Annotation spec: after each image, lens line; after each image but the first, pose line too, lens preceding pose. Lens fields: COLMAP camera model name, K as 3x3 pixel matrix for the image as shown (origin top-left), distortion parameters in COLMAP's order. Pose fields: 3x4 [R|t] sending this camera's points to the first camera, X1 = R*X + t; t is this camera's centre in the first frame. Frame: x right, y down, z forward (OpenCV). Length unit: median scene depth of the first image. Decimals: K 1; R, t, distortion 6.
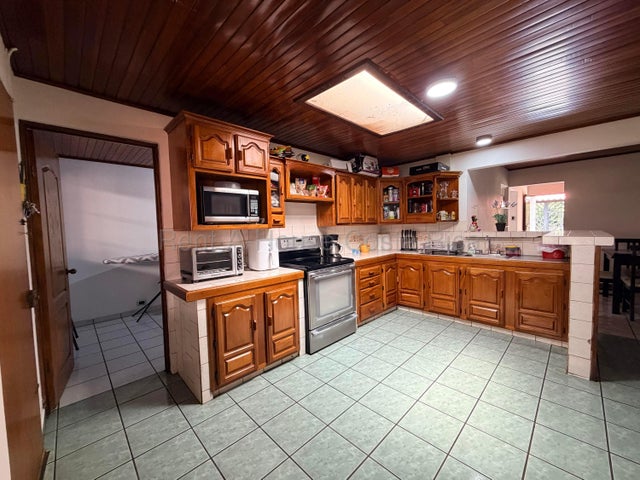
lens RADIAL K [[255.6, 0, 317.9], [0, 255.6, 239.7], [0, 0, 1]] dist [-0.001244, -0.000228]
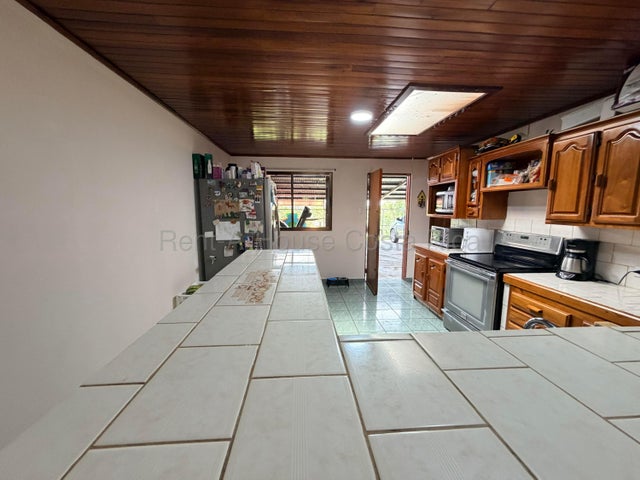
lens RADIAL K [[255.6, 0, 317.9], [0, 255.6, 239.7], [0, 0, 1]] dist [-0.001244, -0.000228]
pose [[-0.646553, 0.120140, -0.753349, 1.179219], [-0.025418, 0.983581, 0.178670, -0.144375], [0.762445, 0.134668, -0.632884, 1.221460]]
